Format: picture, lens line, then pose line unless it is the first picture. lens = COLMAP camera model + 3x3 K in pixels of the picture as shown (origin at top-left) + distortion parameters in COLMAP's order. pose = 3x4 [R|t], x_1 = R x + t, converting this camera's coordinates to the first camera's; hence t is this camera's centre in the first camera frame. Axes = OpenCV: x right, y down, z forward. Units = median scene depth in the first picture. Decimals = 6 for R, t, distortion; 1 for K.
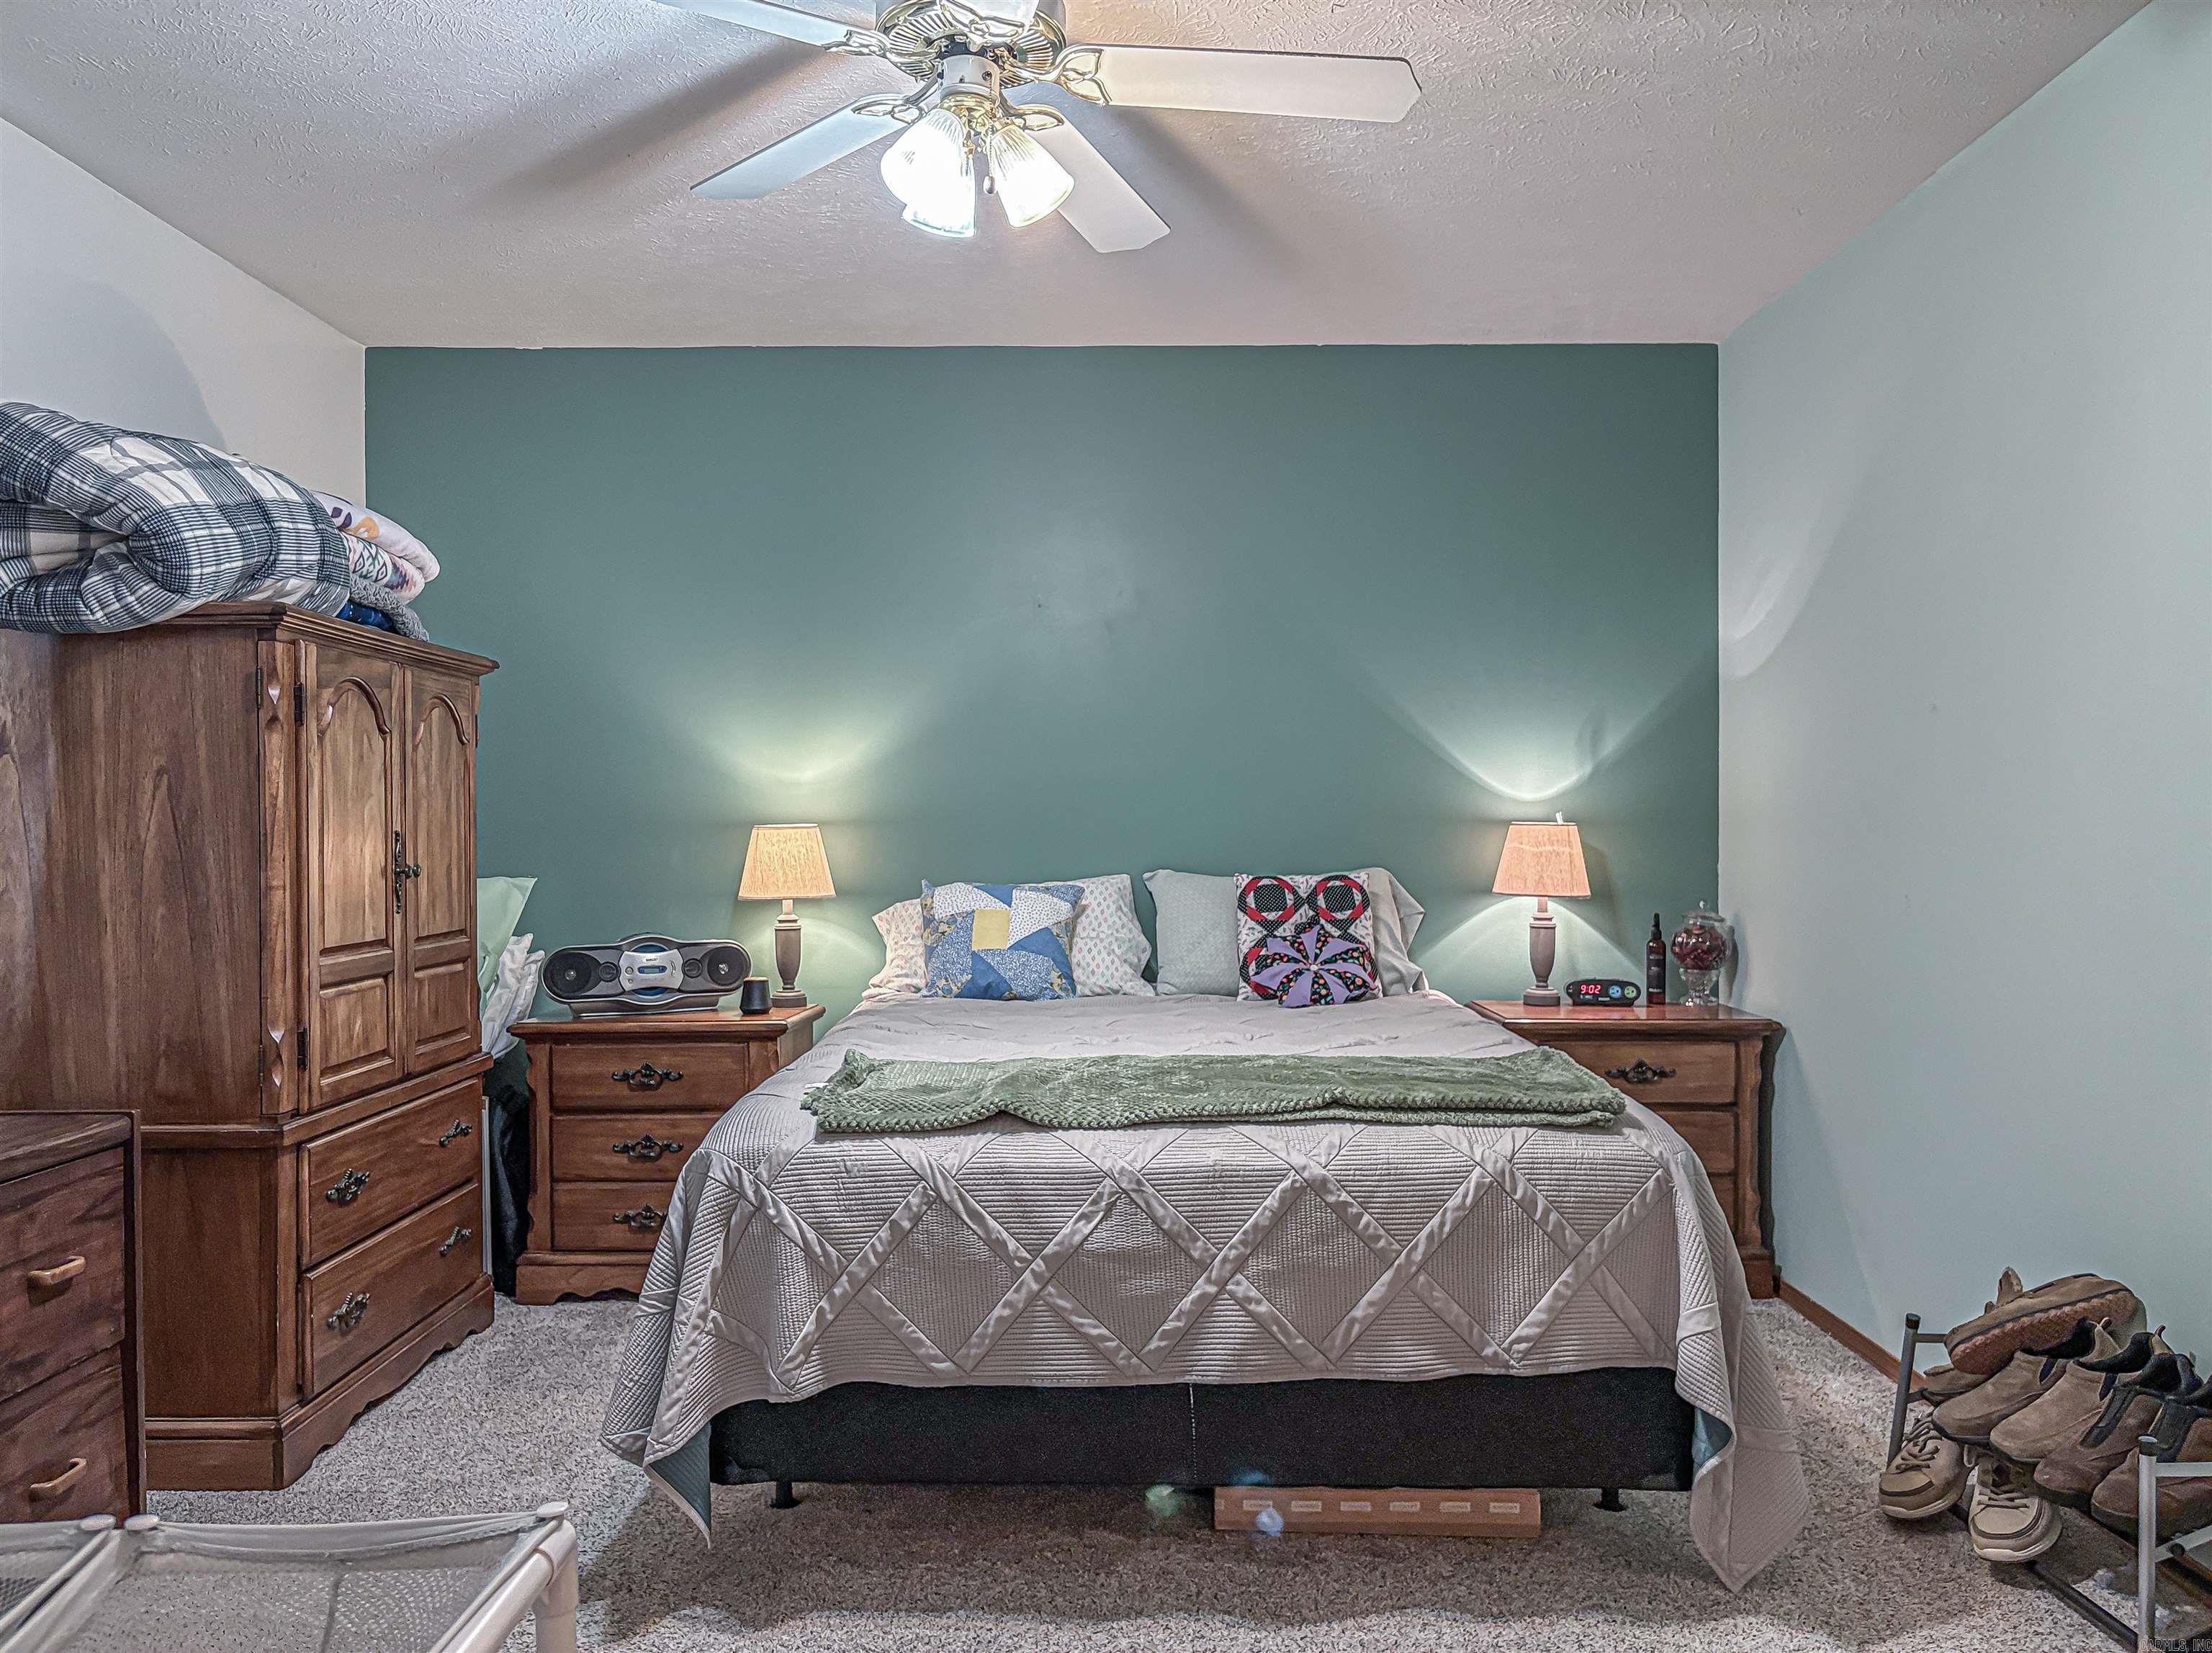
lens RADIAL K [[1700.7, 0, 1106.0], [0, 1700.7, 826.5], [0, 0, 1]] dist [0.114870, -0.163211]
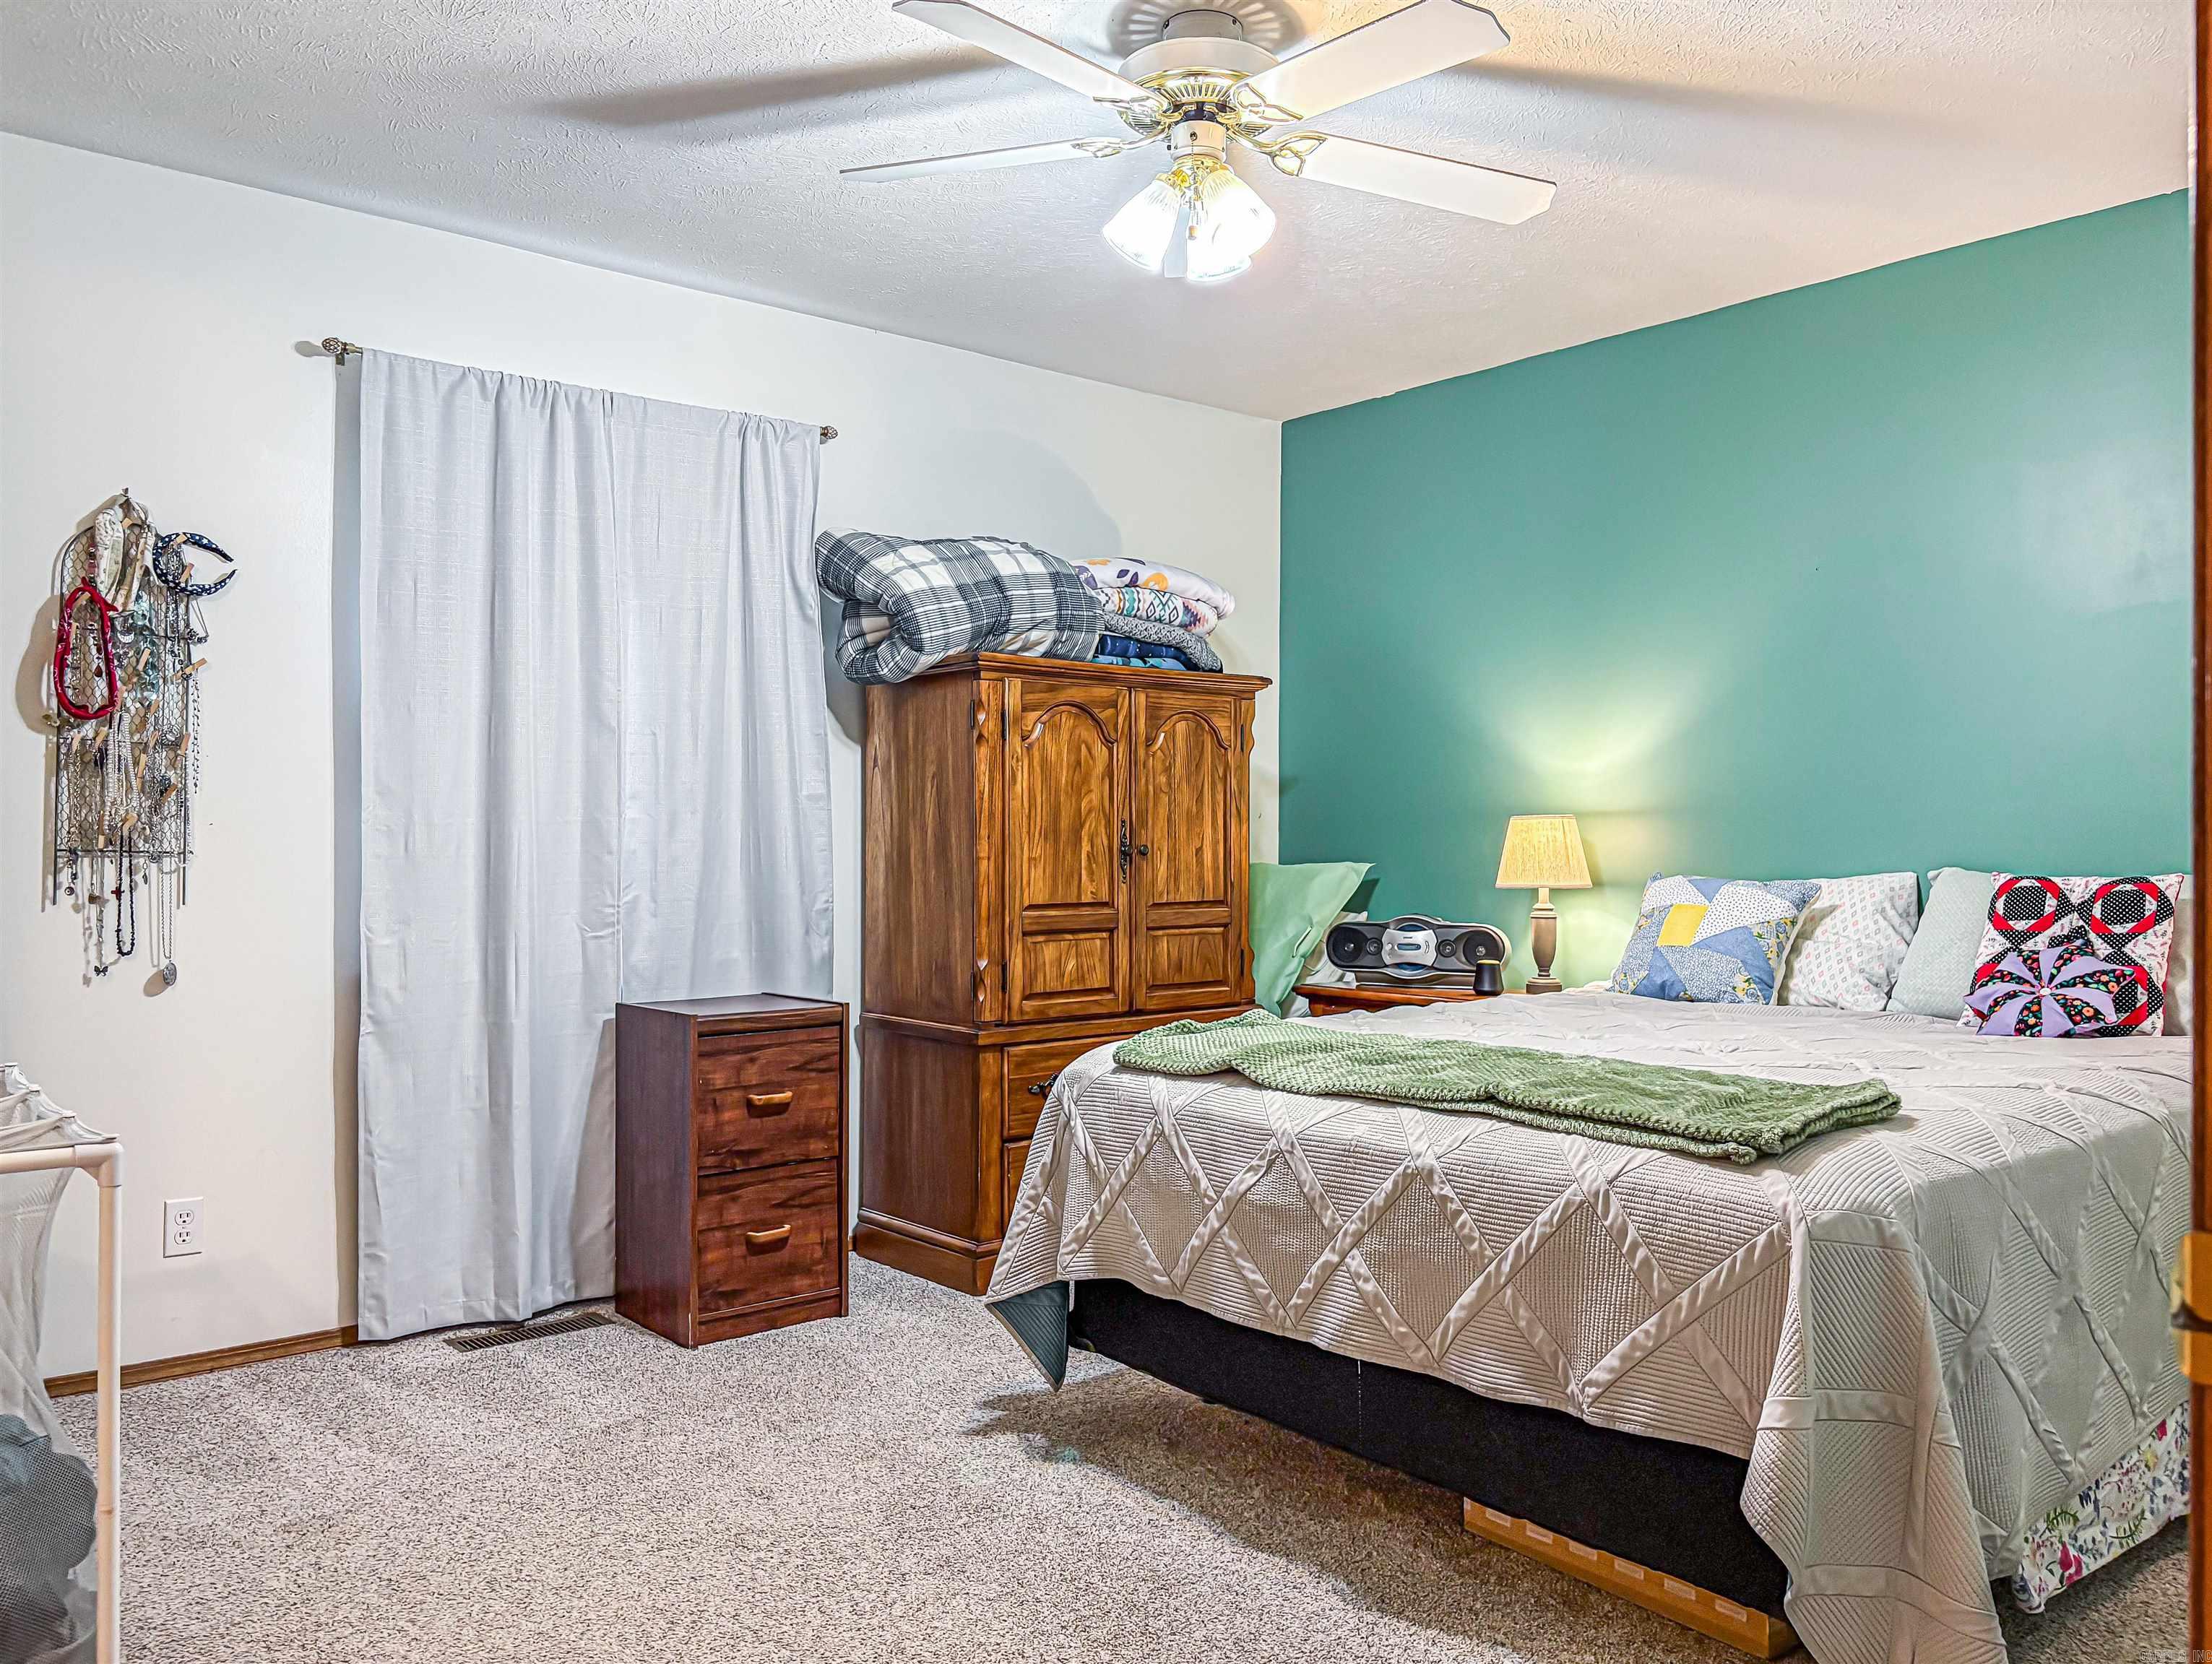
lens RADIAL K [[1723.6, 0, 1106.0], [0, 1723.6, 832.0], [0, 0, 1]] dist [0.172765, -0.332492]
pose [[0.639001, 0.002886, -0.769200, 0.738691], [-0.003571, 0.999993, 0.000785, 0.015176], [0.769197, 0.002245, 0.639008, 0.222555]]
